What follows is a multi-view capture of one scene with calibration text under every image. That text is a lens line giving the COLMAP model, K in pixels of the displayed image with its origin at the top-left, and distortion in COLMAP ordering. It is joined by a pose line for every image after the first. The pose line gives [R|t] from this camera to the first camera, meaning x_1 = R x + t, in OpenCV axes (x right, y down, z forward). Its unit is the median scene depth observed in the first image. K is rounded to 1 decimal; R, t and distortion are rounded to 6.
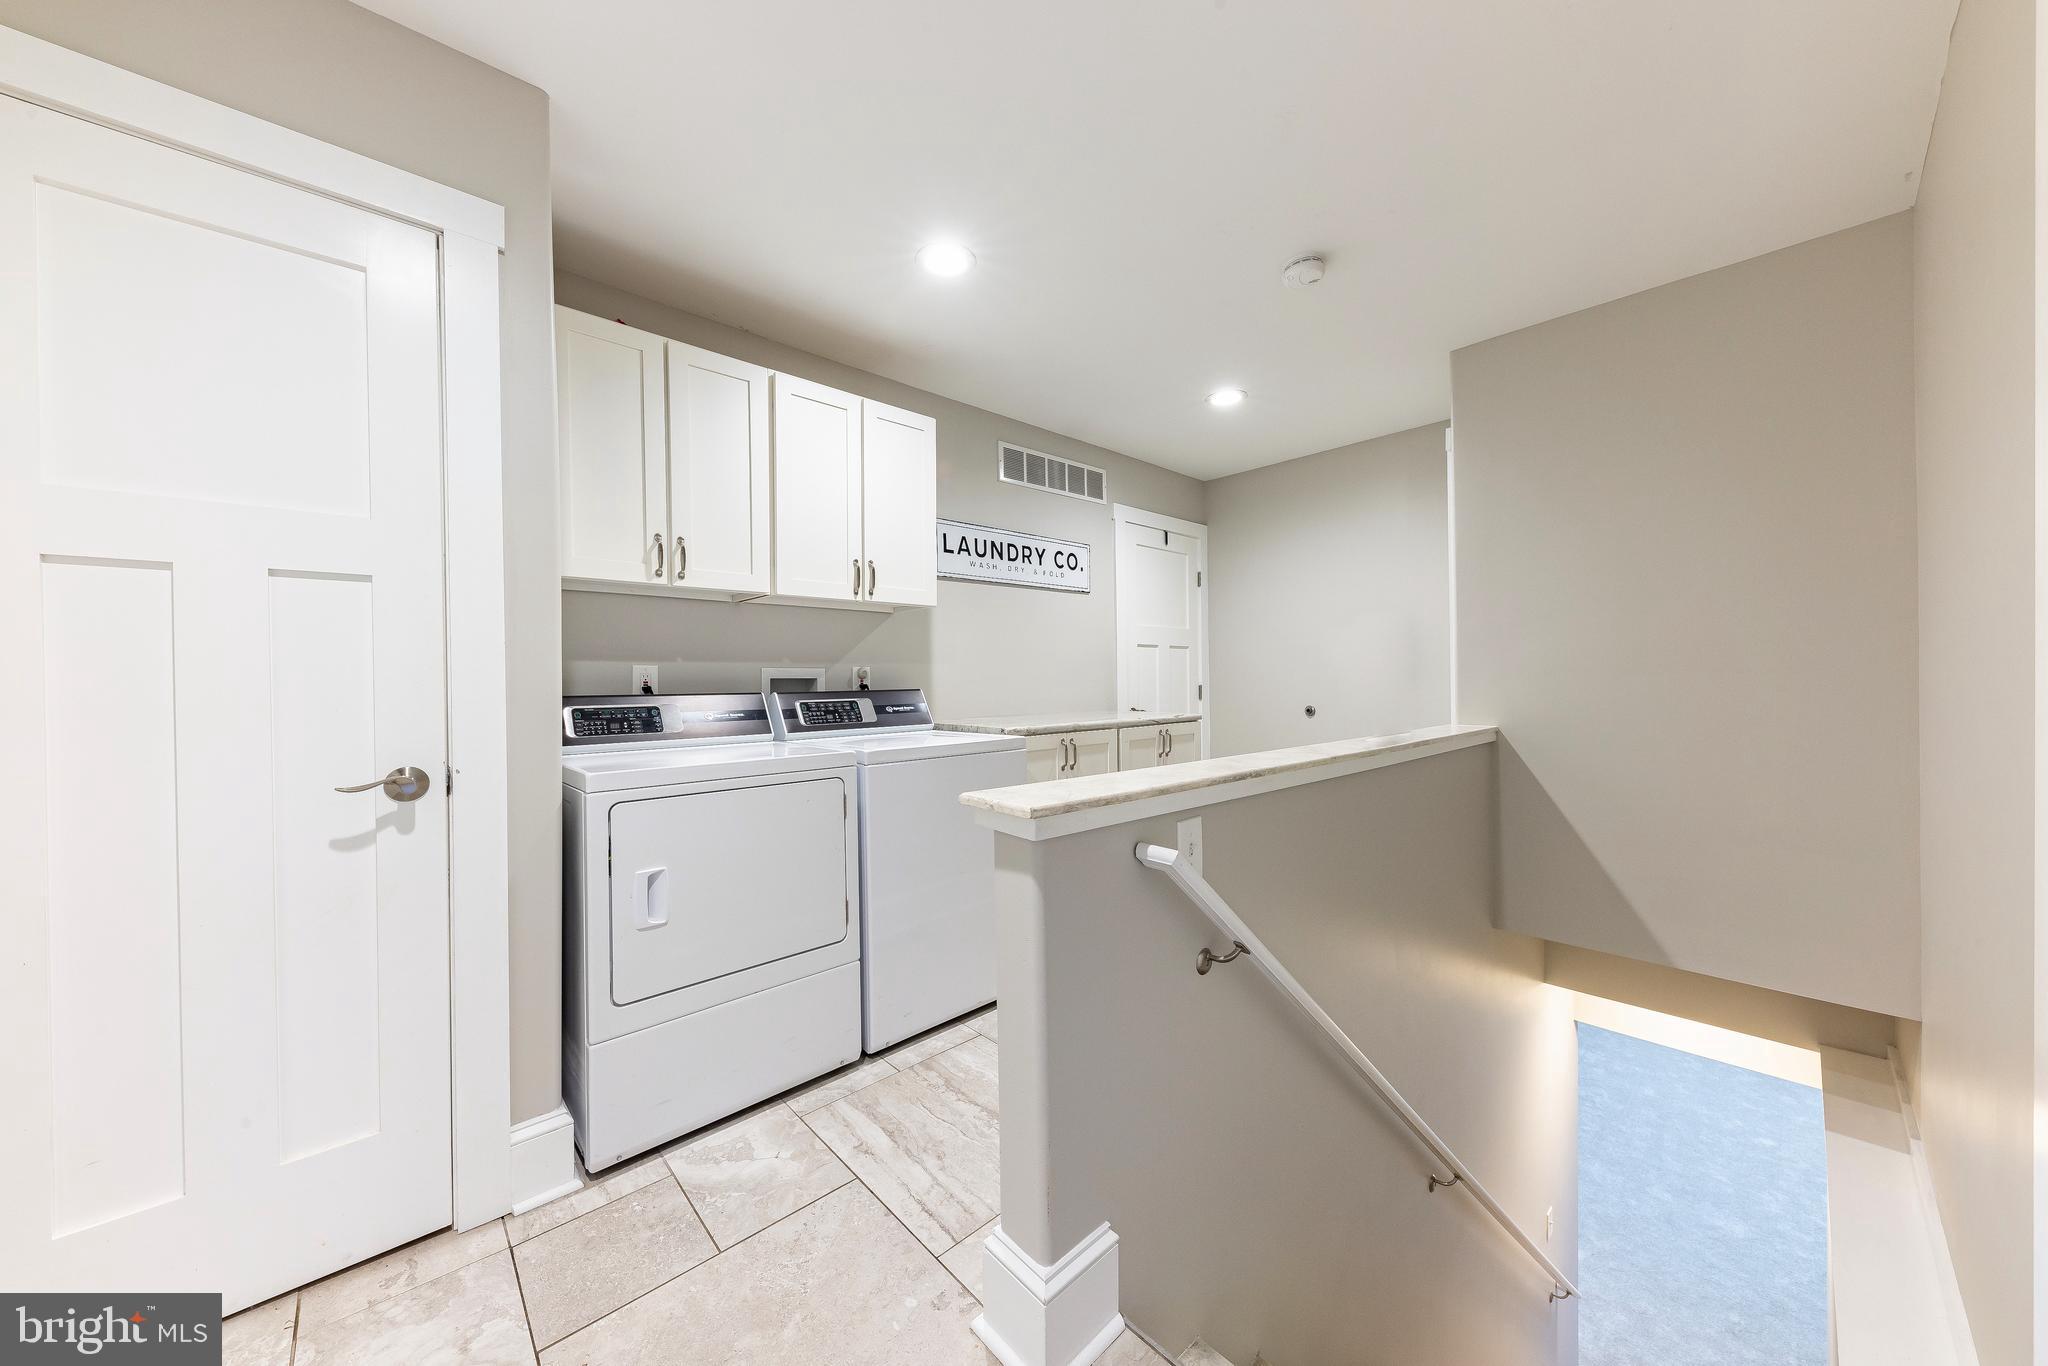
lens RADIAL K [[703.1, 0, 1021.0], [0, 703.1, 679.8], [0, 0, 1]] dist [0.005383, -0.000831]
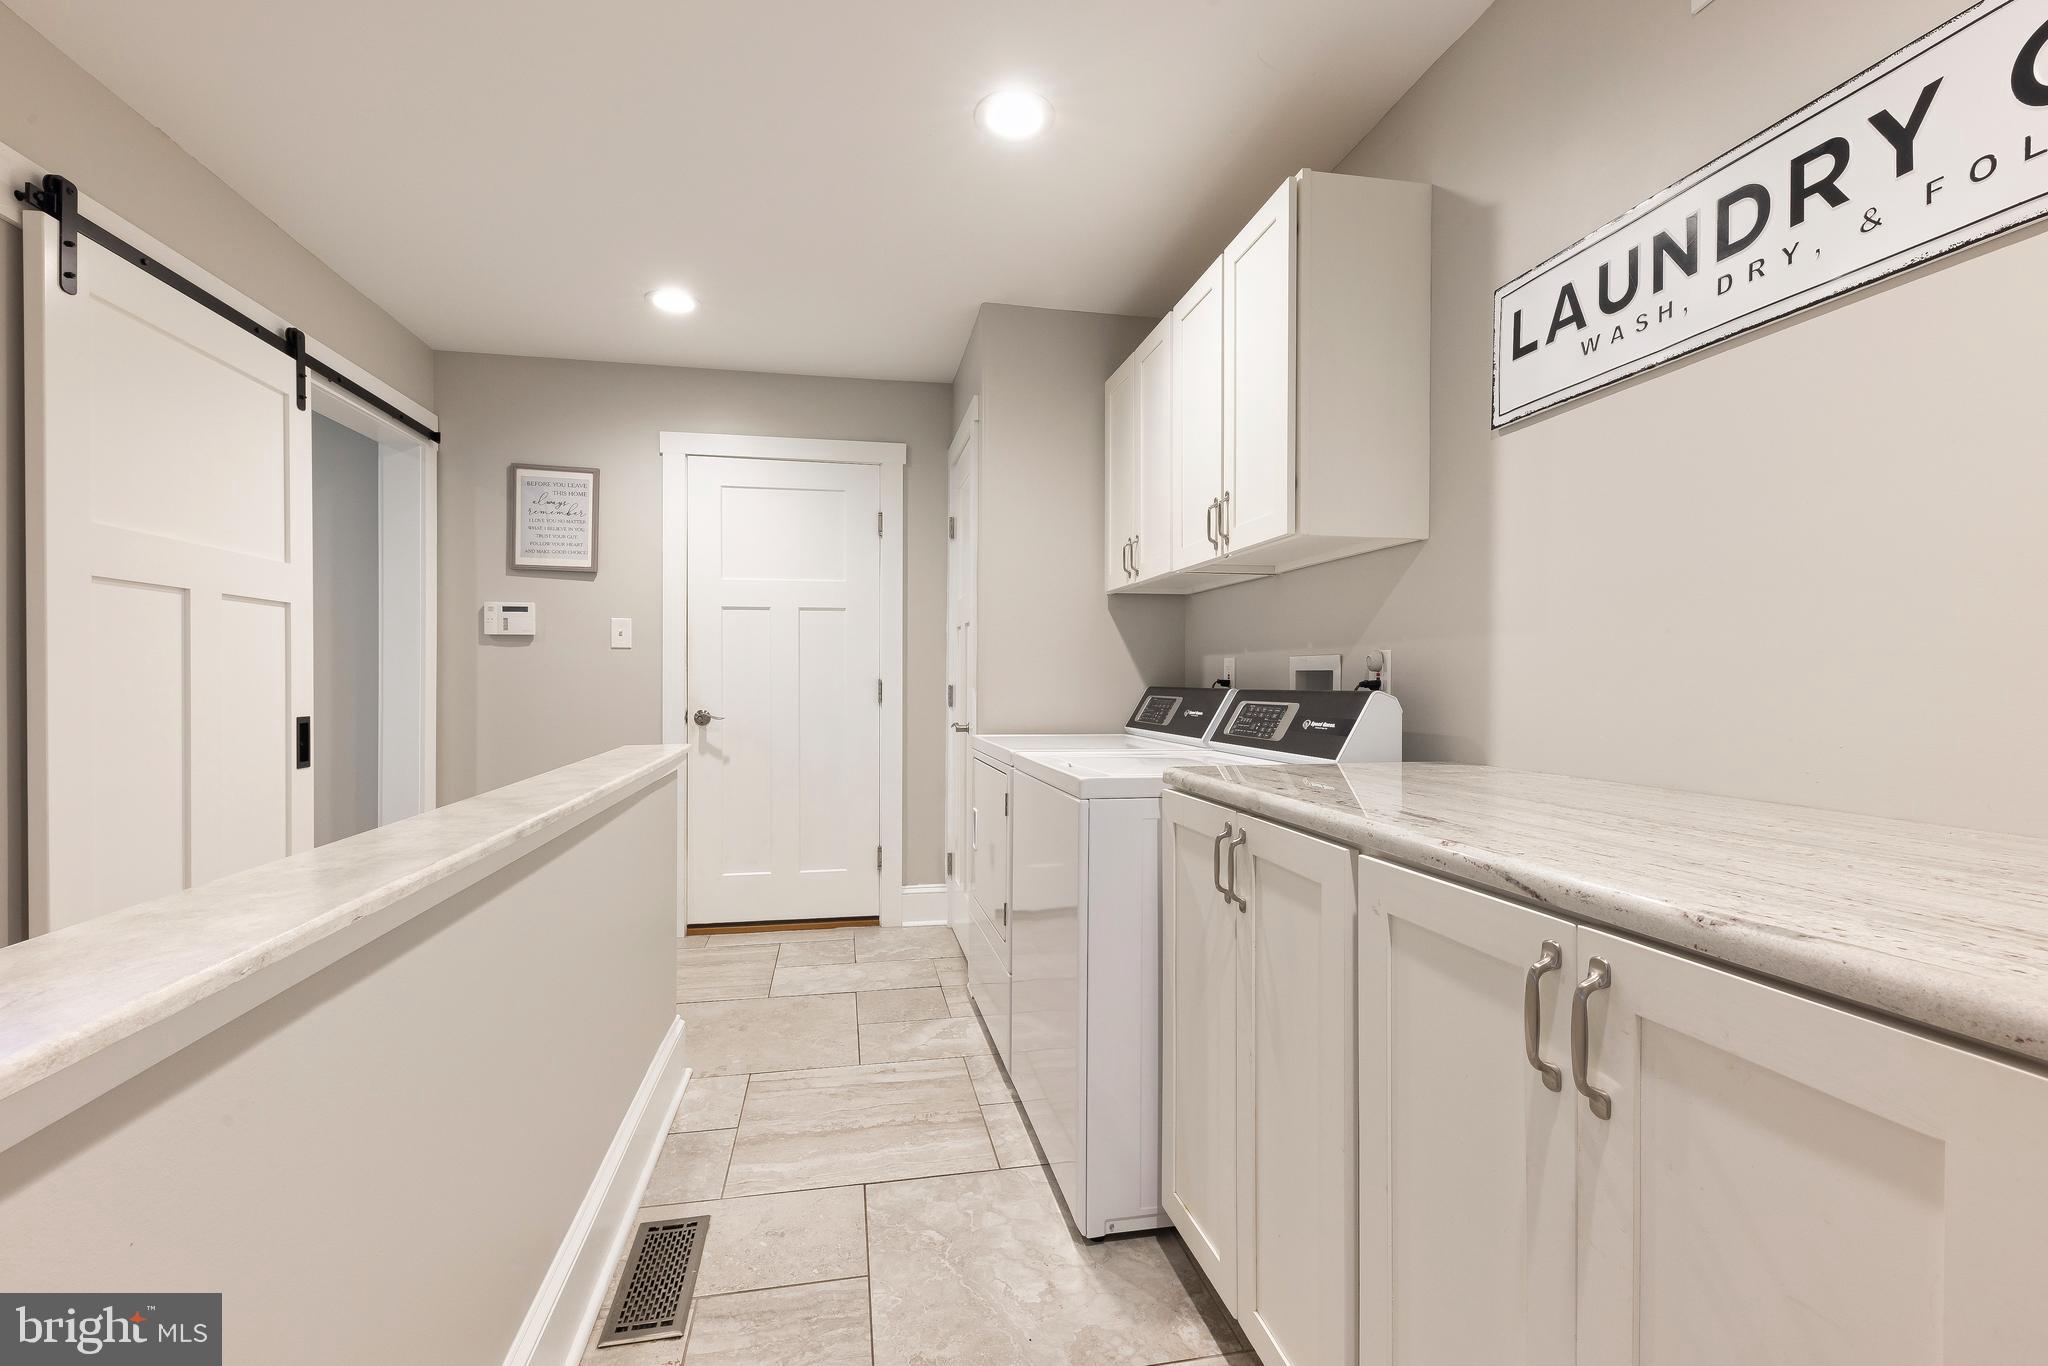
lens RADIAL K [[878.4, 0, 1021.3], [0, 878.4, 684.1], [0, 0, 1]] dist [-0.004215, -0.000552]
pose [[-0.516908, 0.011909, -0.855958, 0.470864], [0.002339, 0.999919, 0.012499, -0.000411], [0.856038, 0.004459, -0.516894, 1.006626]]
